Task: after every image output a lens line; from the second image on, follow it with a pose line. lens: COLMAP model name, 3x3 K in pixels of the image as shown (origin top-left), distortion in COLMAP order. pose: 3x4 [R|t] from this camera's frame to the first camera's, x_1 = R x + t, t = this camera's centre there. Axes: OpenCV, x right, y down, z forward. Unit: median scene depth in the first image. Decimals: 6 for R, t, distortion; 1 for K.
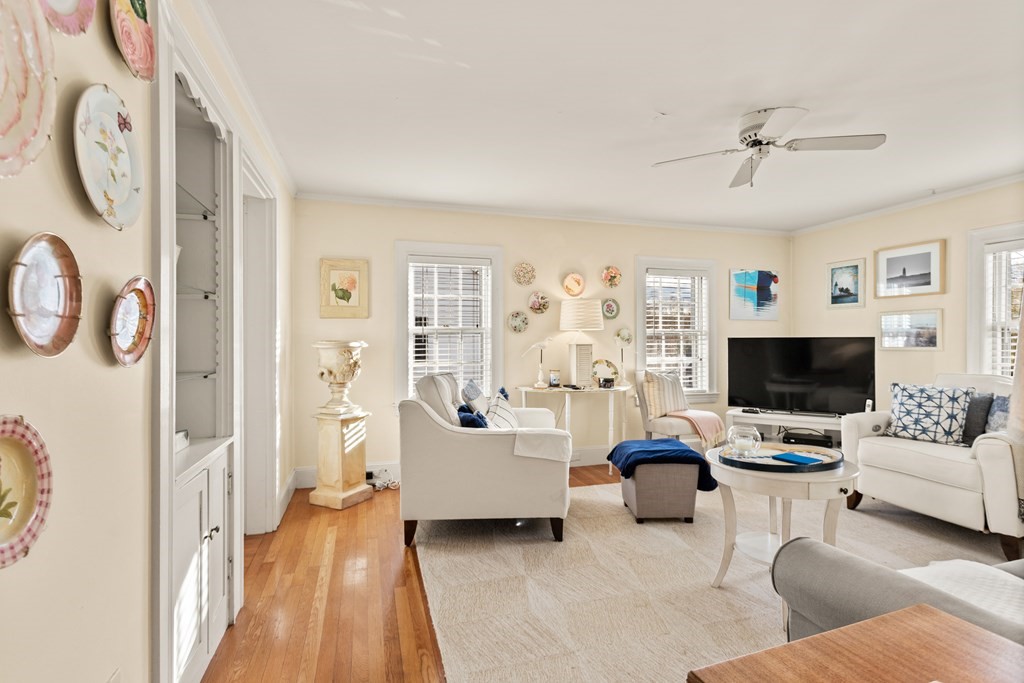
lens RADIAL K [[489.7, 0, 510.6], [0, 489.7, 339.5], [0, 0, 1]] dist [0.010872, 0.001431]
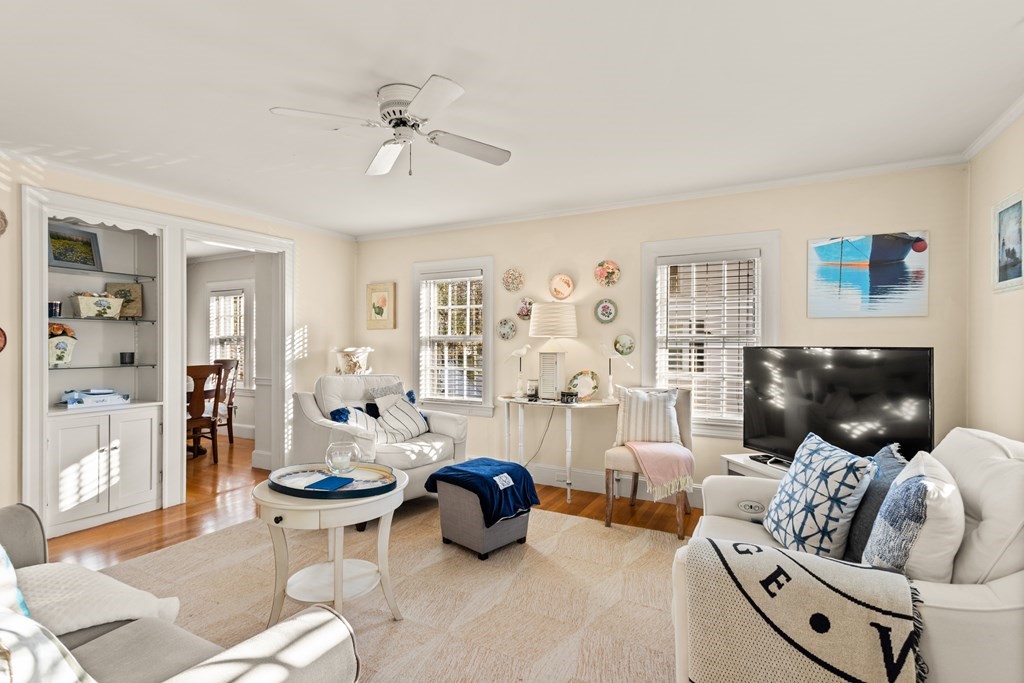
lens RADIAL K [[489.7, 0, 506.9], [0, 489.7, 342.5], [0, 0, 1]] dist [0.010872, 0.001431]
pose [[0.699801, 0.001787, -0.714336, 0.731024], [-0.003988, 0.999991, -0.001404, -0.007432], [0.714327, 0.003831, 0.699802, 0.303975]]
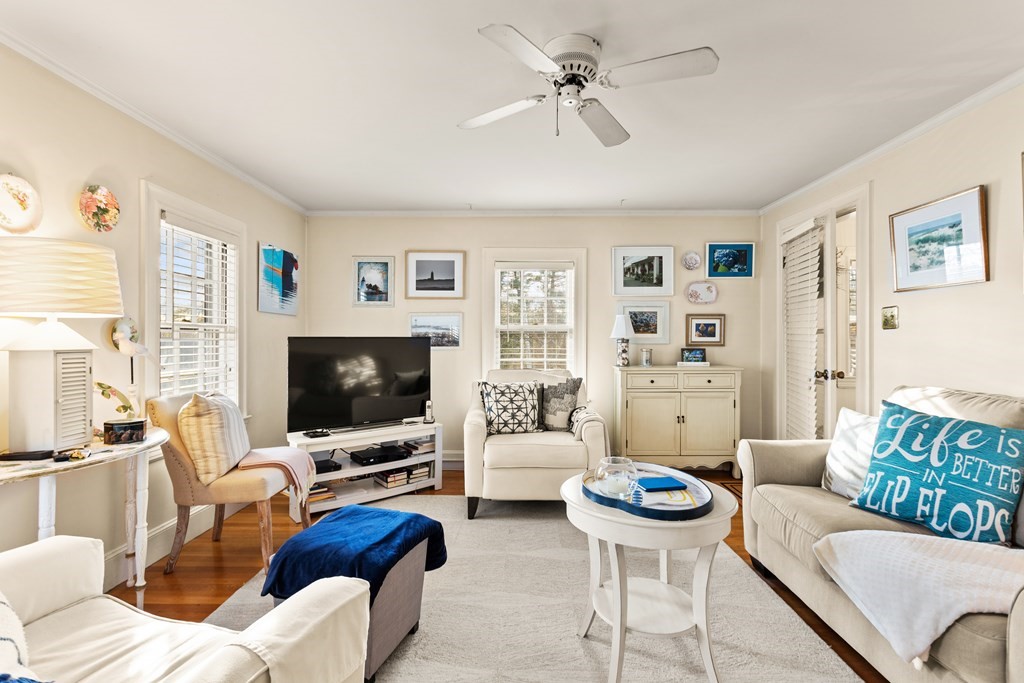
lens RADIAL K [[489.7, 0, 514.2], [0, 489.7, 342.1], [0, 0, 1]] dist [0.010872, 0.001431]
pose [[0.302235, -0.003913, 0.953226, -0.142258], [-0.001643, 0.999988, 0.004626, 0.000004], [-0.953232, -0.002965, 0.302225, 0.495510]]
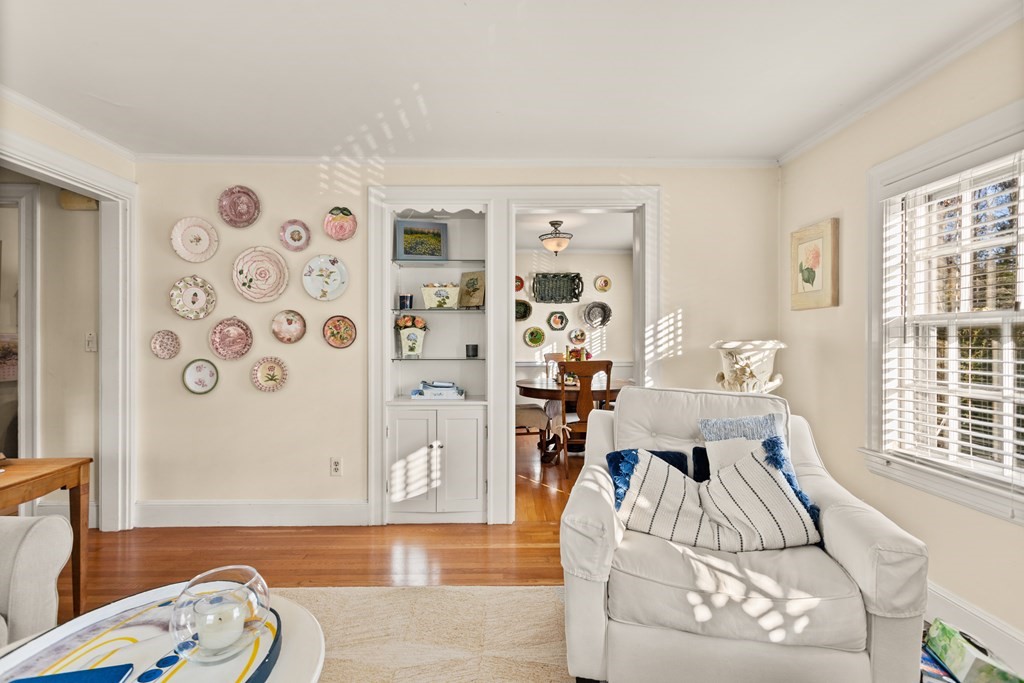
lens RADIAL K [[489.7, 0, 510.6], [0, 489.7, 335.3], [0, 0, 1]] dist [0.010872, 0.001431]
pose [[-0.280592, -0.009985, -0.959775, 0.414870], [-0.004429, 0.999949, -0.009108, 0.002518], [0.959817, 0.001695, -0.280621, 0.705025]]
